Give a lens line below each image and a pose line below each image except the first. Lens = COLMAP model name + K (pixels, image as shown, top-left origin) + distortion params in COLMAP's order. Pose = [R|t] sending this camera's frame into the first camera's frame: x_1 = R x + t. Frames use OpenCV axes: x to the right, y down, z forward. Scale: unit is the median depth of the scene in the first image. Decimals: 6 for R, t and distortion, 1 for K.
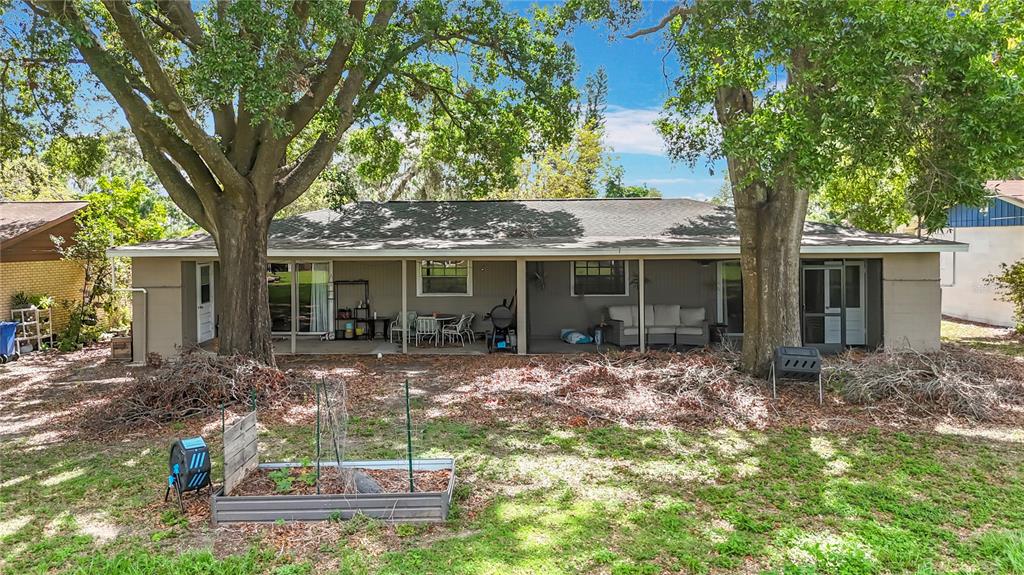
lens RADIAL K [[814.5, 0, 482.7], [0, 814.5, 284.1], [0, 0, 1]] dist [0.117703, -0.176267]
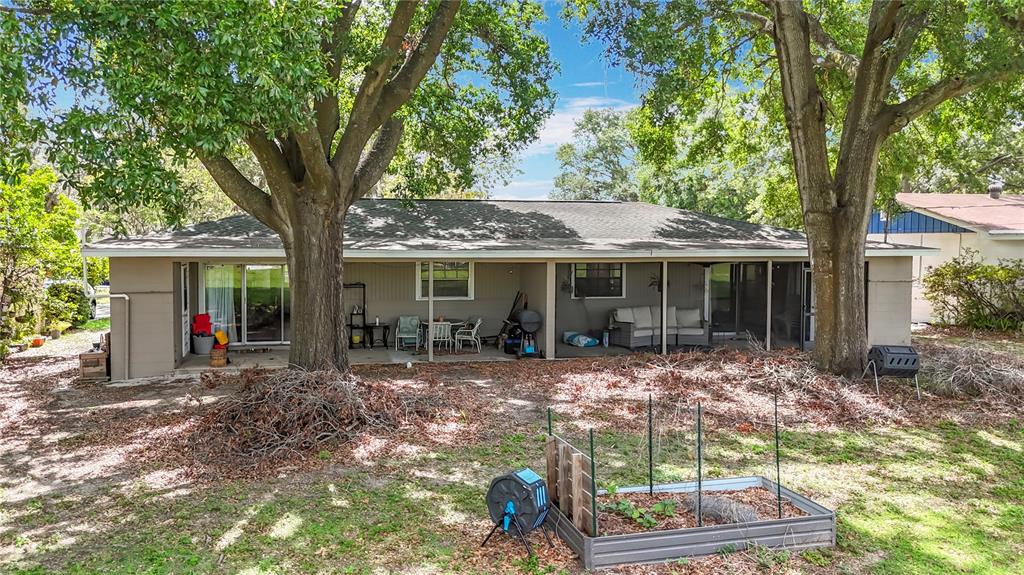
lens RADIAL K [[814.5, 0, 482.7], [0, 814.5, 284.1], [0, 0, 1]] dist [0.117703, -0.176267]
pose [[0.962852, -0.004015, 0.270001, -0.284788], [0.004451, 0.999990, -0.001003, -0.002385], [-0.269994, 0.002168, 0.962859, 0.086941]]
